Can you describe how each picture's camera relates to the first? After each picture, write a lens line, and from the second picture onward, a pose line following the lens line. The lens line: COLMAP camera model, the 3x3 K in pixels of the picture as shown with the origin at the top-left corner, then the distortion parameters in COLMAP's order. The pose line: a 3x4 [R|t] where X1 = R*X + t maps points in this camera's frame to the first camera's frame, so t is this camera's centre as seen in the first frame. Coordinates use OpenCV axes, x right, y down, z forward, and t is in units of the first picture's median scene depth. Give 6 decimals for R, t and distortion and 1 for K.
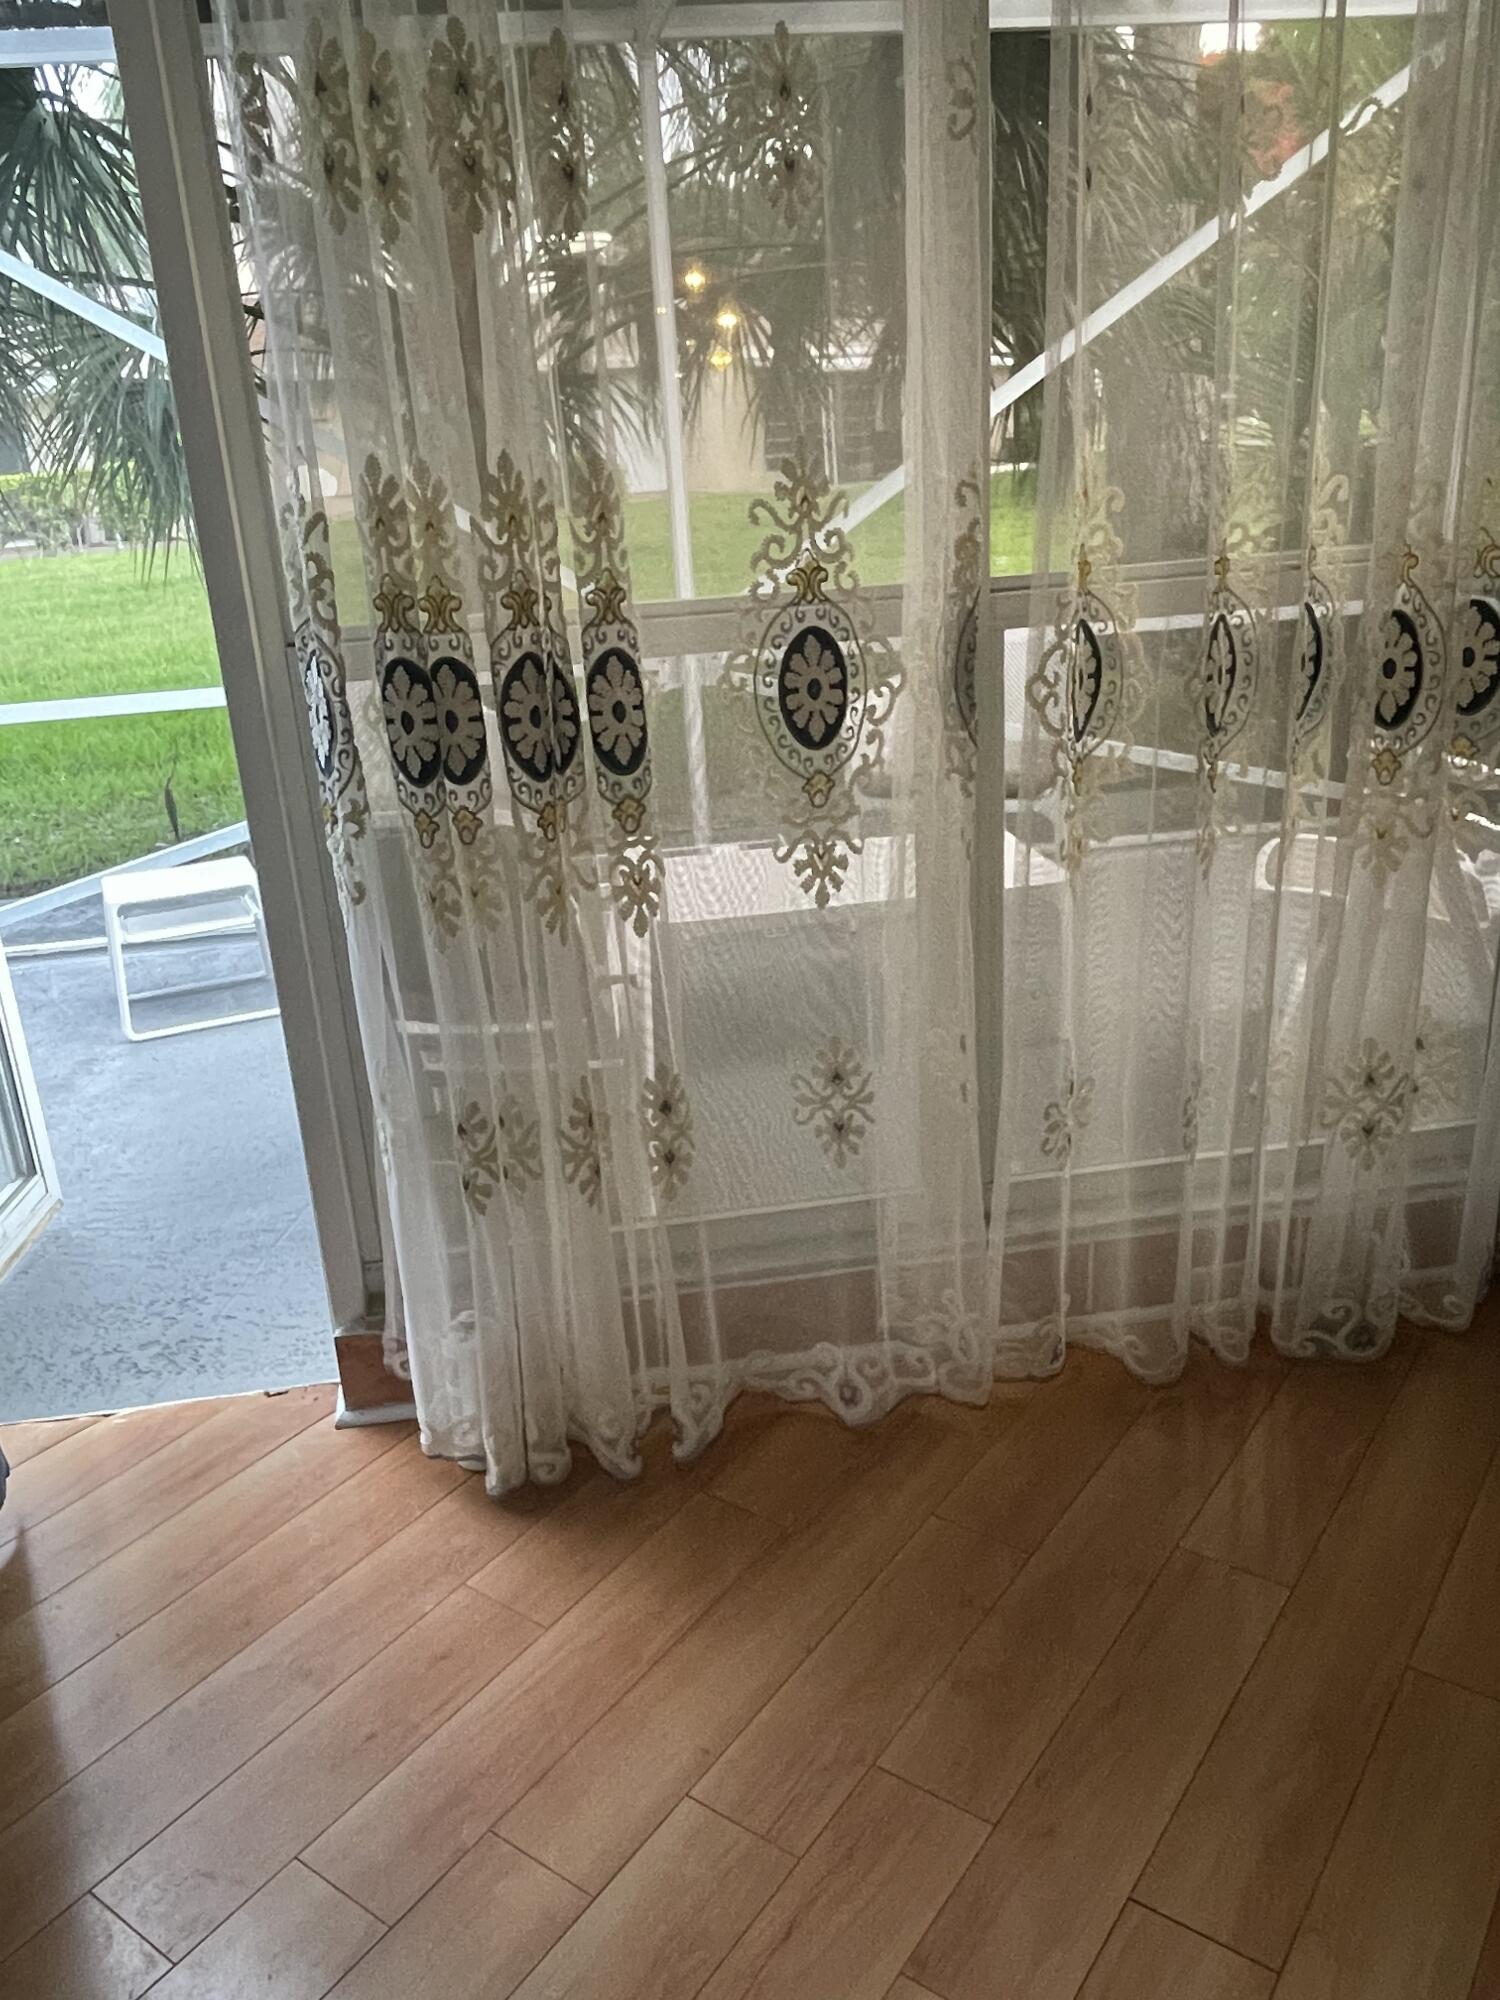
lens RADIAL K [[1519.1, 0, 750.0], [0, 1519.1, 1000.0], [0, 0, 1]] dist [0.003872, -0.041923]
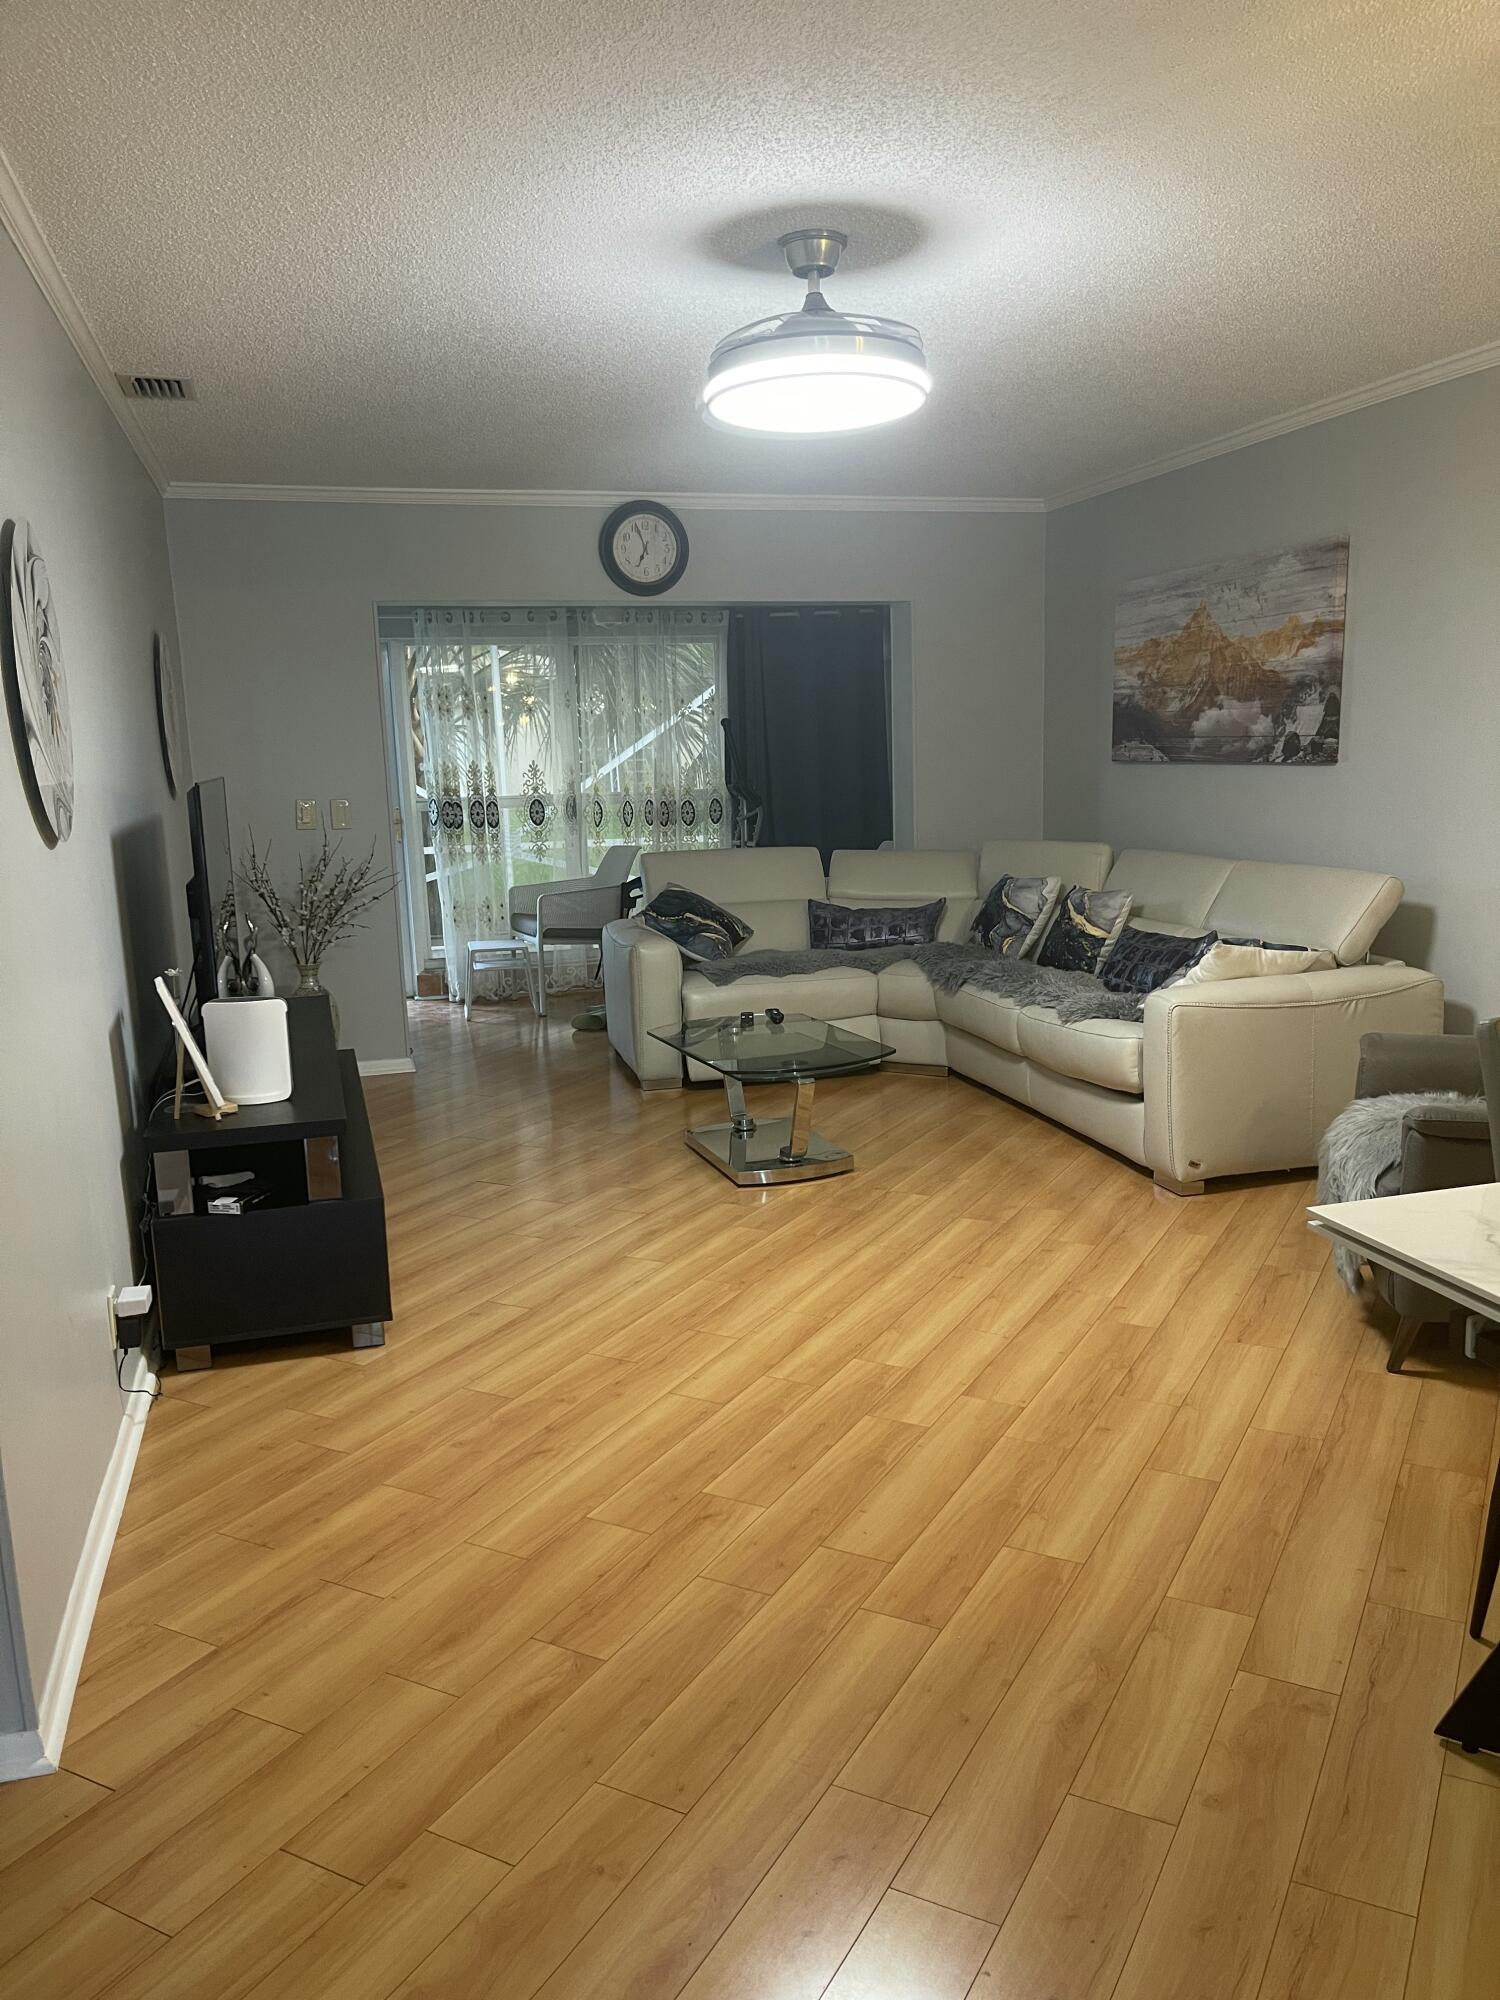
lens RADIAL K [[1499.3, 0, 768.4], [0, 1499.3, 1017.6], [0, 0, 1]] dist [0.069577, -0.097199]
pose [[0.990964, 0.004283, 0.134056, 0.130808], [0.019802, 0.983865, -0.177812, 1.236744], [-0.132655, 0.178860, 0.974891, -3.431288]]
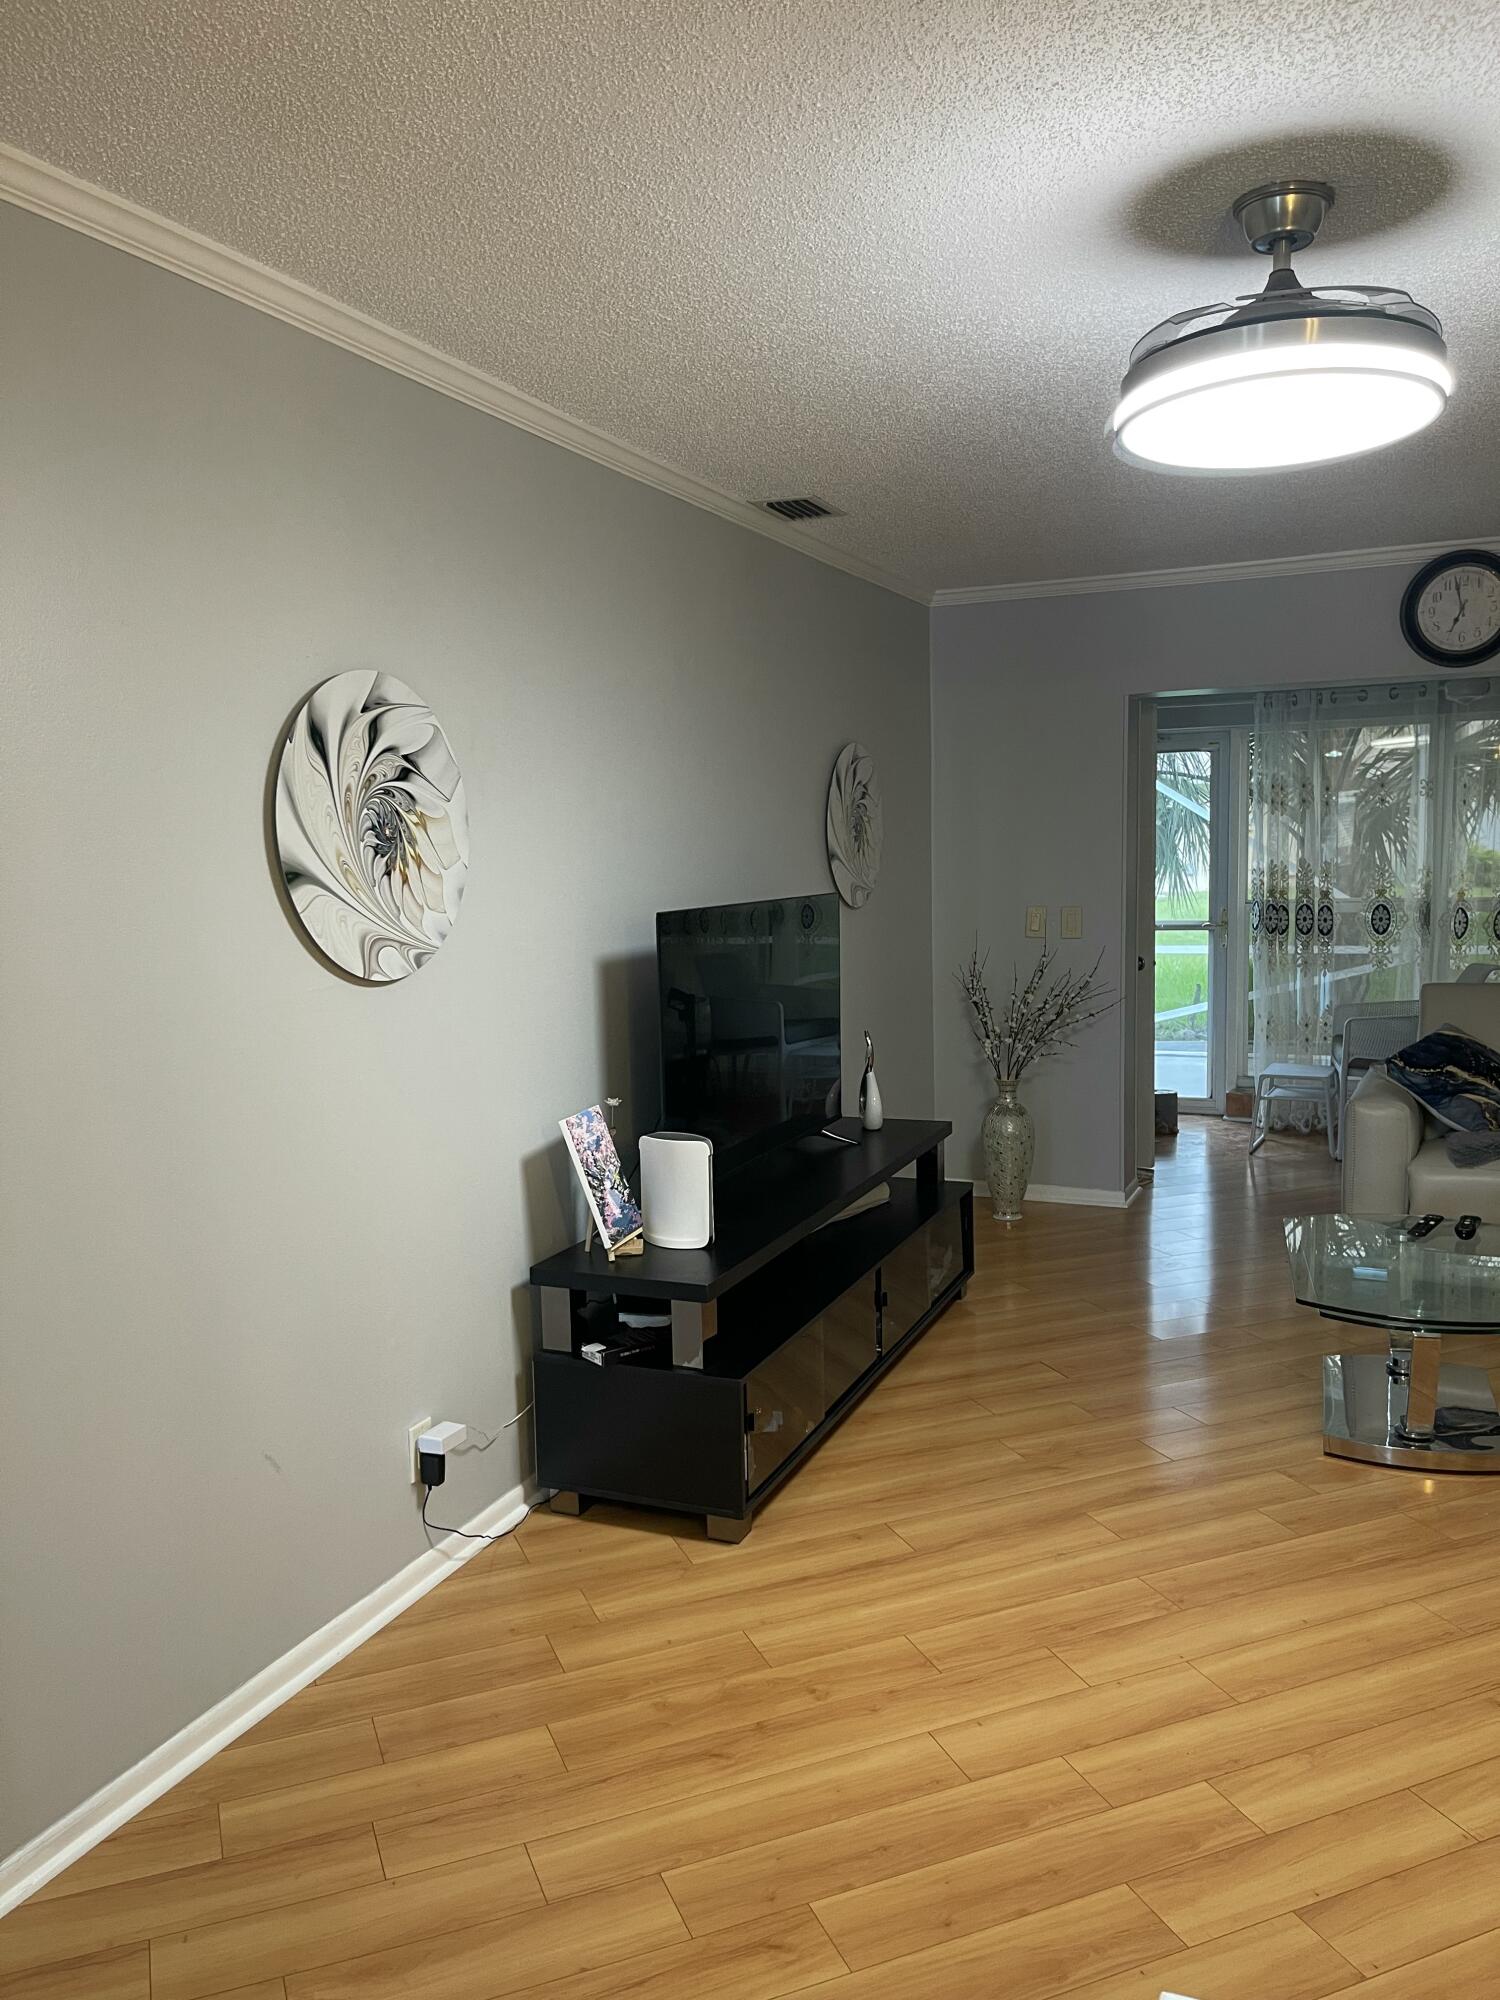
lens RADIAL K [[1499.3, 0, 768.4], [0, 1499.3, 1017.6], [0, 0, 1]] dist [0.069577, -0.097199]
pose [[0.848438, 0.097946, -0.520153, 0.761893], [-0.207251, 0.965737, -0.156203, 0.981189], [0.487031, 0.240331, 0.839667, -2.991569]]
